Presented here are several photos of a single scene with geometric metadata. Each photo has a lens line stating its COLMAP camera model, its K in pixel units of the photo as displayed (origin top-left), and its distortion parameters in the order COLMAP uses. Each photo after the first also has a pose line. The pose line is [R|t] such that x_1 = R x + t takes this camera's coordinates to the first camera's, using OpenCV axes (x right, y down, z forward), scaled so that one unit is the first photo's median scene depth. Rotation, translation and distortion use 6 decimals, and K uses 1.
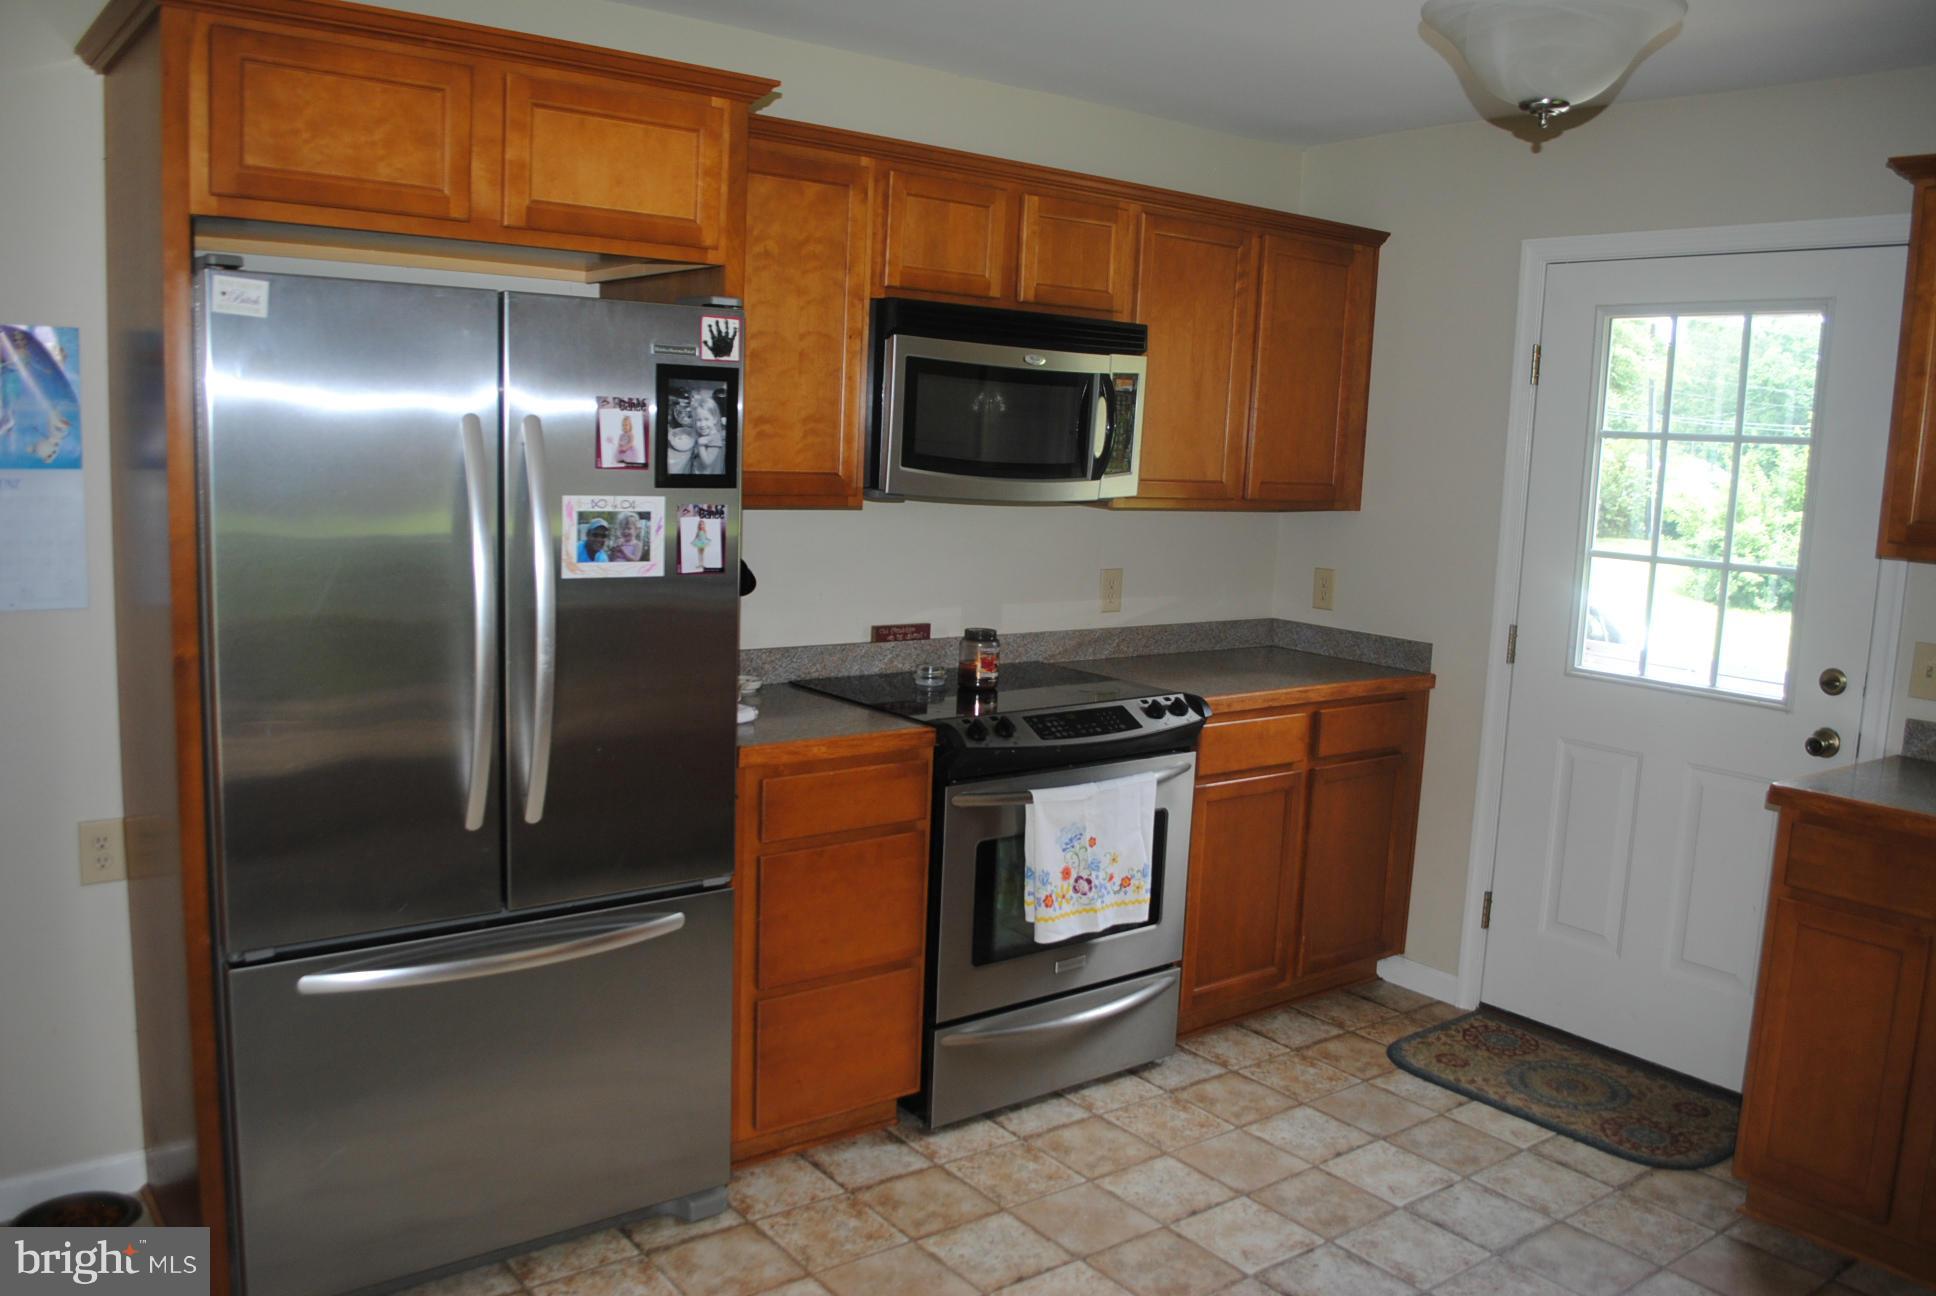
lens RADIAL K [[1528.3, 0, 977.8], [0, 1528.3, 653.9], [0, 0, 1]] dist [-0.079849, 0.009541]
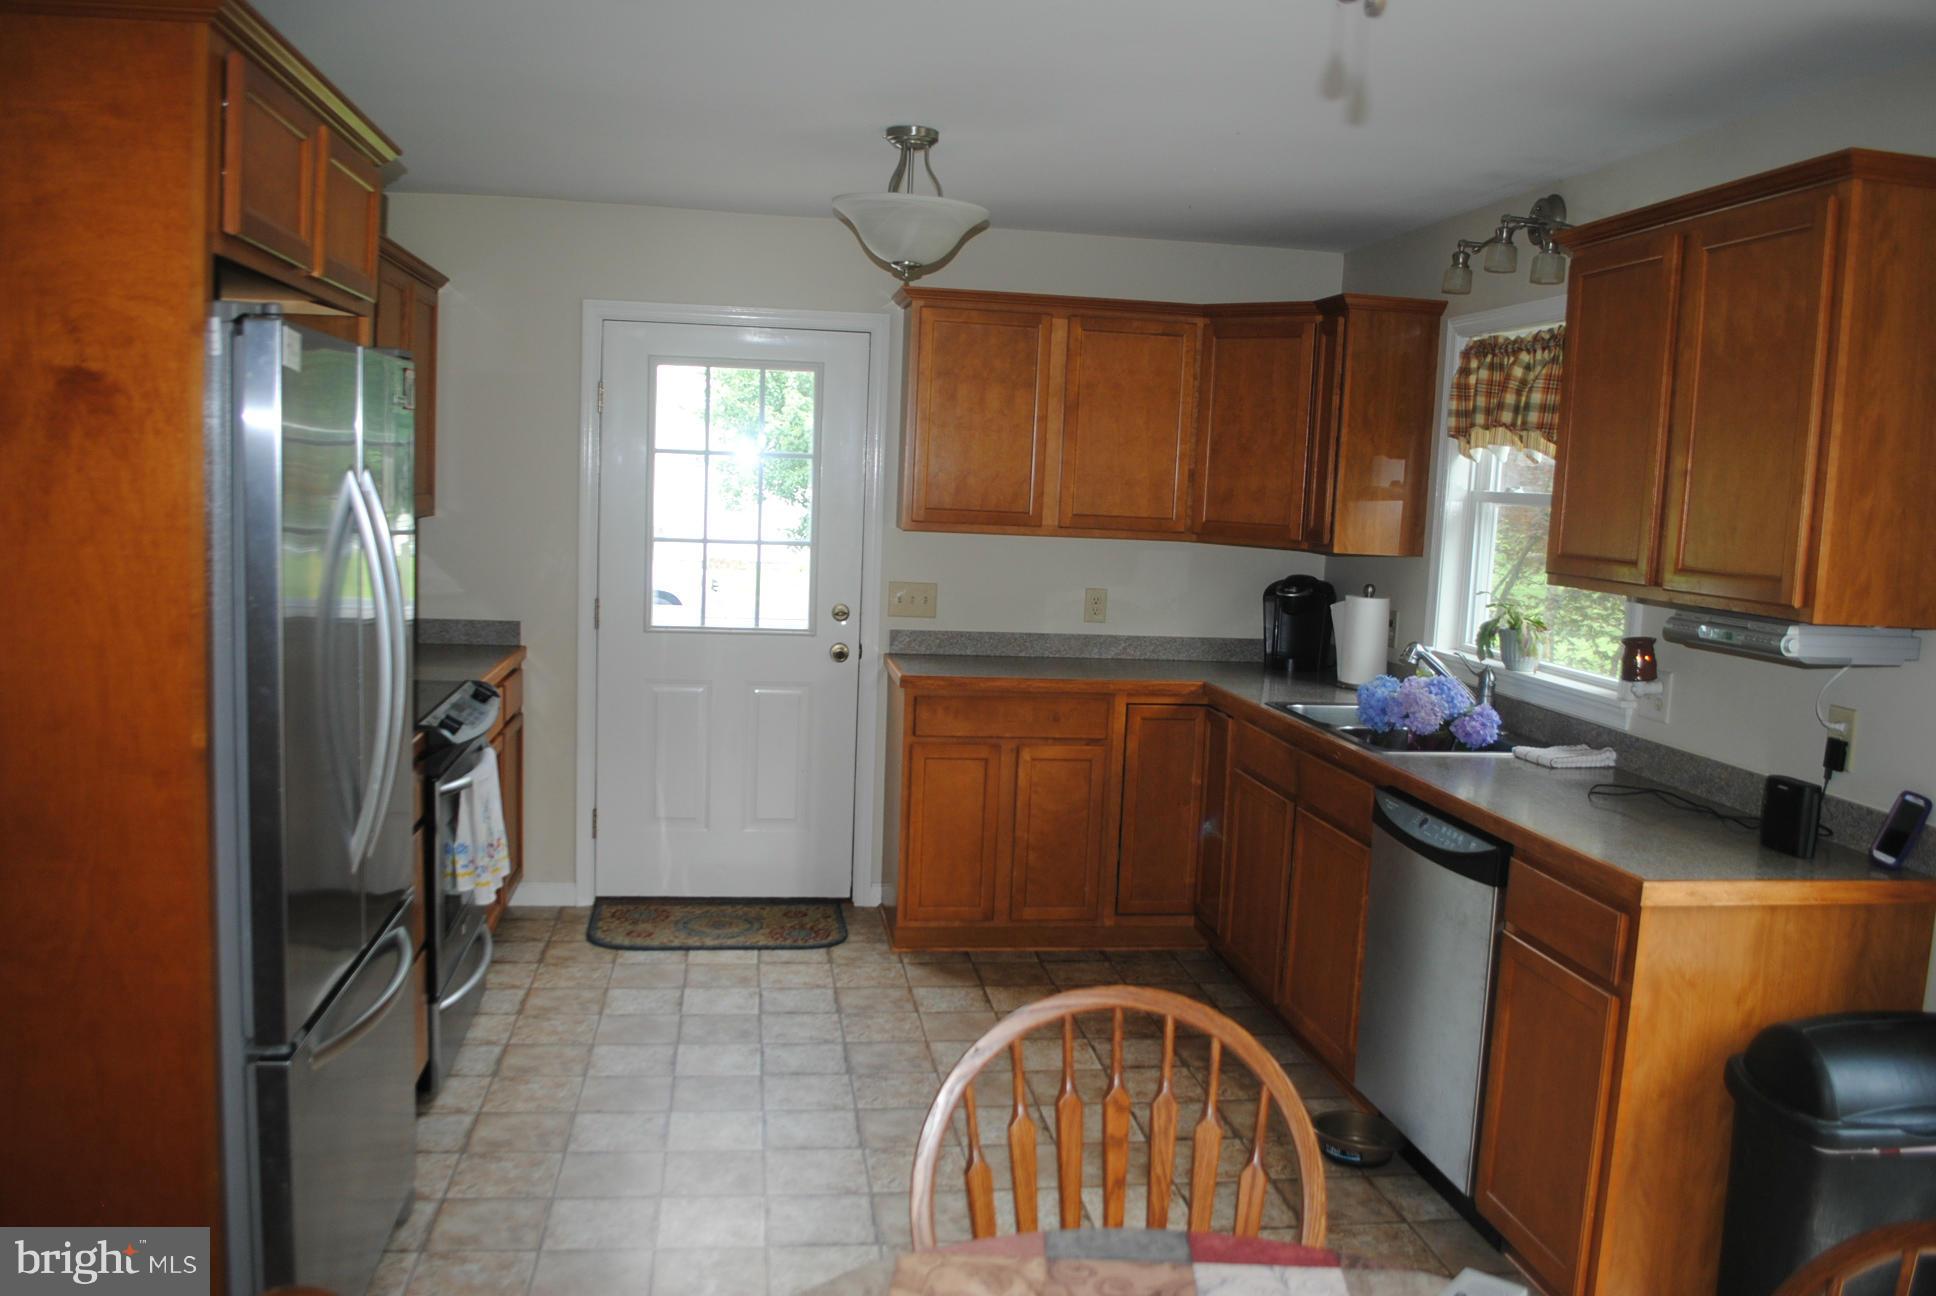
lens RADIAL K [[1528.3, 0, 970.6], [0, 1528.3, 649.1], [0, 0, 1]] dist [-0.079849, 0.009541]
pose [[0.490256, -0.117314, 0.863647, -0.729830], [0.102294, 0.991796, 0.076653, -0.051462], [-0.865555, 0.050767, 0.498234, 0.097963]]
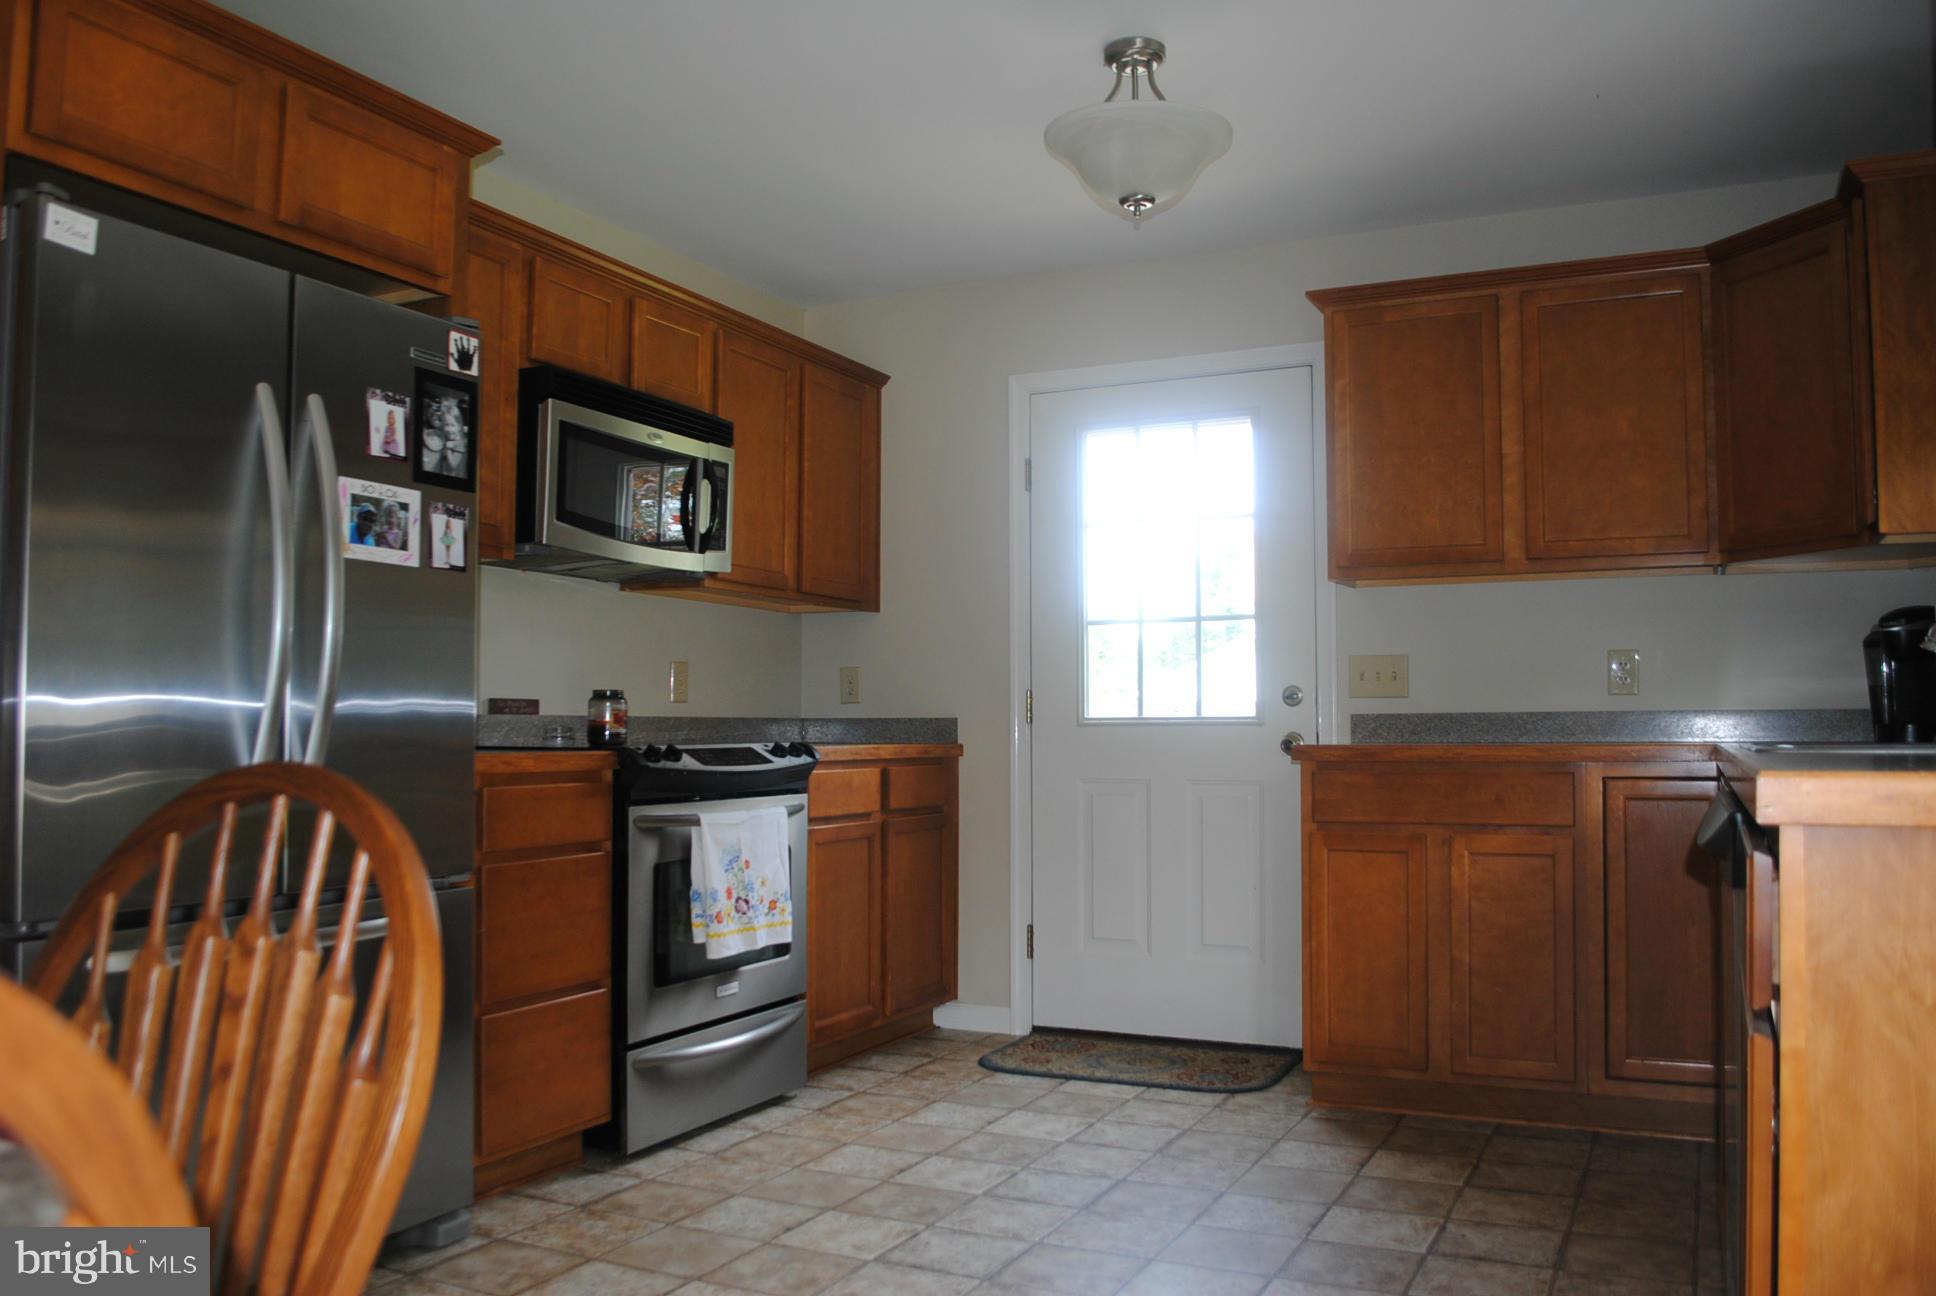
lens RADIAL K [[1528.3, 0, 979.3], [0, 1528.3, 651.4], [0, 0, 1]] dist [-0.079849, 0.009541]
pose [[0.892942, -0.019370, 0.449754, -0.259373], [0.101273, 0.982108, -0.158771, 0.162786], [-0.438632, 0.187321, 0.878927, -0.046569]]
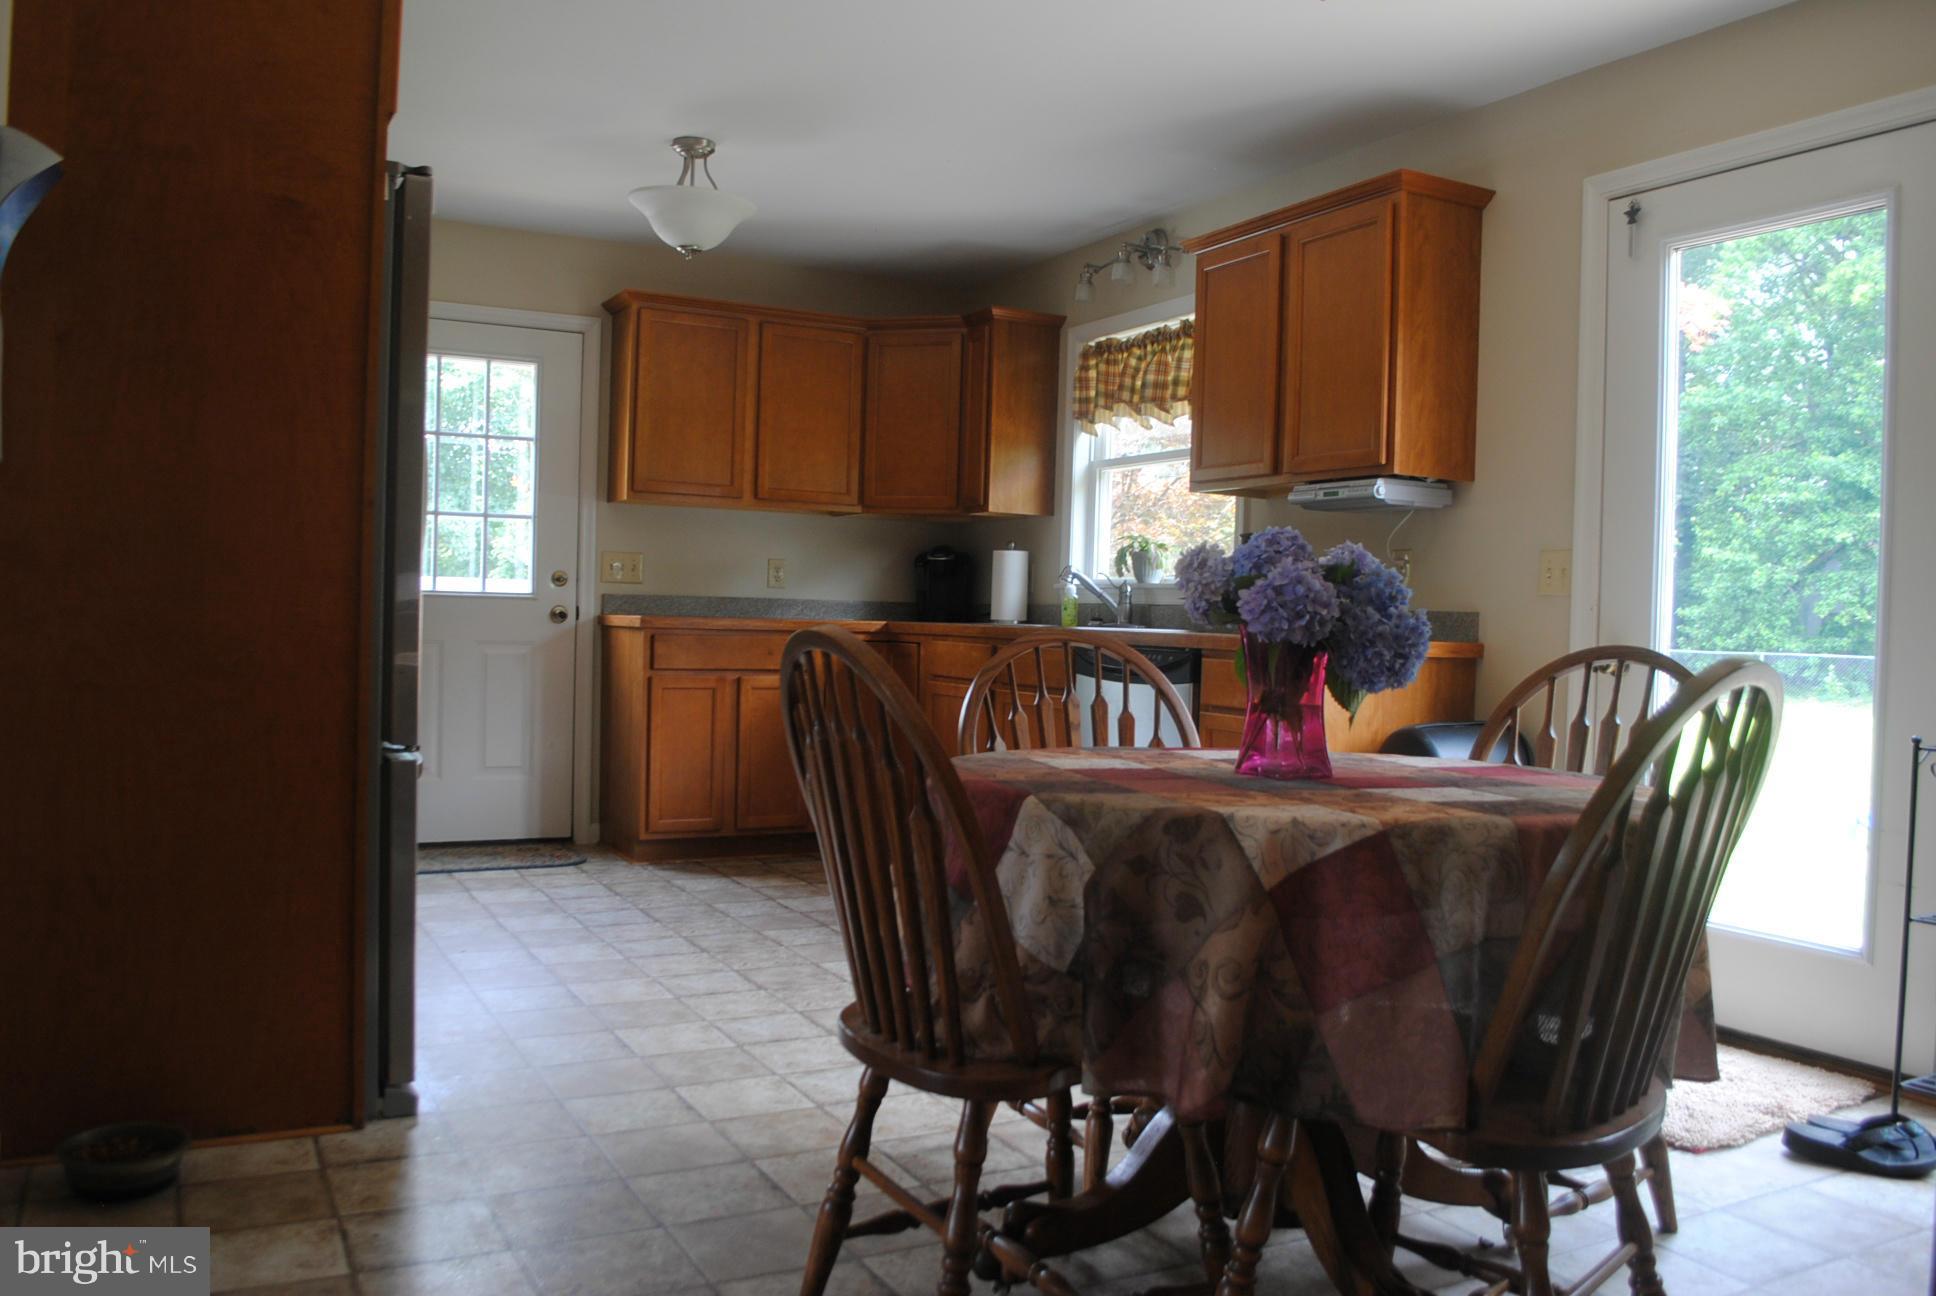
lens RADIAL K [[1528.3, 0, 974.2], [0, 1528.3, 647.4], [0, 0, 1]] dist [-0.079849, 0.009541]
pose [[0.159856, -0.057287, 0.985477, -1.092740], [0.120135, 0.992023, 0.038180, 0.088719], [-0.979803, 0.112287, 0.165463, 0.245210]]
